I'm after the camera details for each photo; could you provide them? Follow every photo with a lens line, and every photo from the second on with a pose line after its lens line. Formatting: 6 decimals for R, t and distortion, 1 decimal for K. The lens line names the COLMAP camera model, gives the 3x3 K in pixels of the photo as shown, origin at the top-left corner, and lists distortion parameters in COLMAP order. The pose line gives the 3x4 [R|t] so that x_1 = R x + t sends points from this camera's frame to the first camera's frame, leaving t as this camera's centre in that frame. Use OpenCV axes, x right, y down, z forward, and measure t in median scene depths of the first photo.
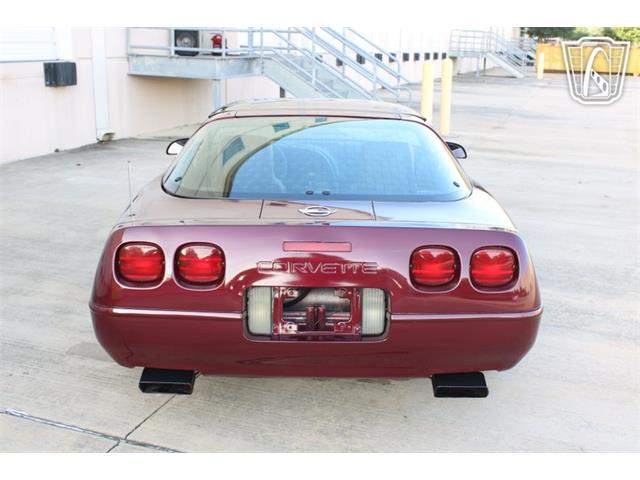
lens RADIAL K [[757.6, 0, 320.0], [0, 757.6, 240.0], [0, 0, 1]] dist [-0.066530, 0.048451]
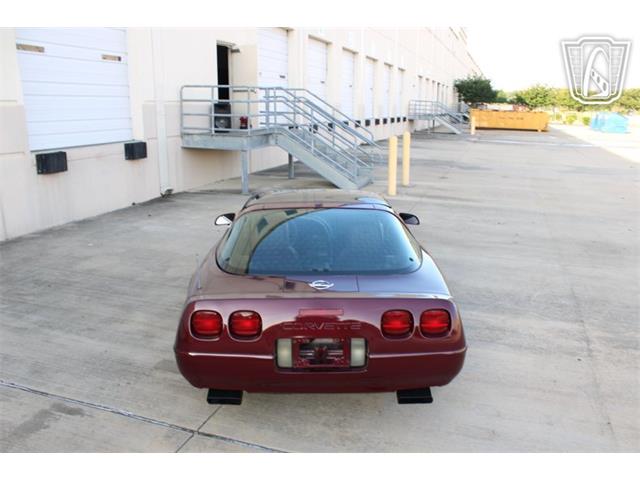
lens RADIAL K [[553.6, 0, 320.0], [0, 553.6, 240.0], [0, 0, 1]] dist [-0.177634, 0.220284]
pose [[0.999873, -0.015037, 0.005367, -0.003986], [0.015094, 0.999828, -0.010814, -0.051697], [-0.005203, 0.010893, 0.999927, -0.051216]]
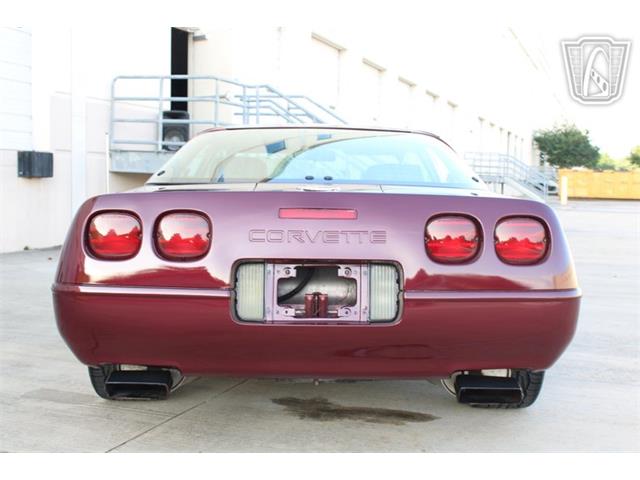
lens RADIAL K [[849.2, 0, 320.0], [0, 849.2, 240.0], [0, 0, 1]] dist [-0.037799, -0.008707]
pose [[0.999999, 0.000320, -0.001691, 0.000179], [-0.000632, 0.982152, -0.188088, 0.091013], [0.001601, 0.188088, 0.982151, 0.019901]]
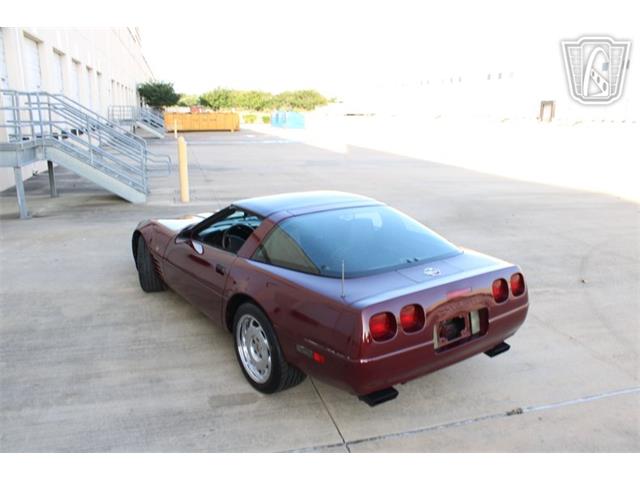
lens RADIAL K [[553.6, 0, 320.0], [0, 553.6, 240.0], [0, 0, 1]] dist [-0.177634, 0.220284]
pose [[0.816520, -0.153280, 0.556598, -0.391434], [0.160126, 0.986413, 0.036743, -0.085636], [-0.554667, 0.059124, 0.829969, 0.046477]]
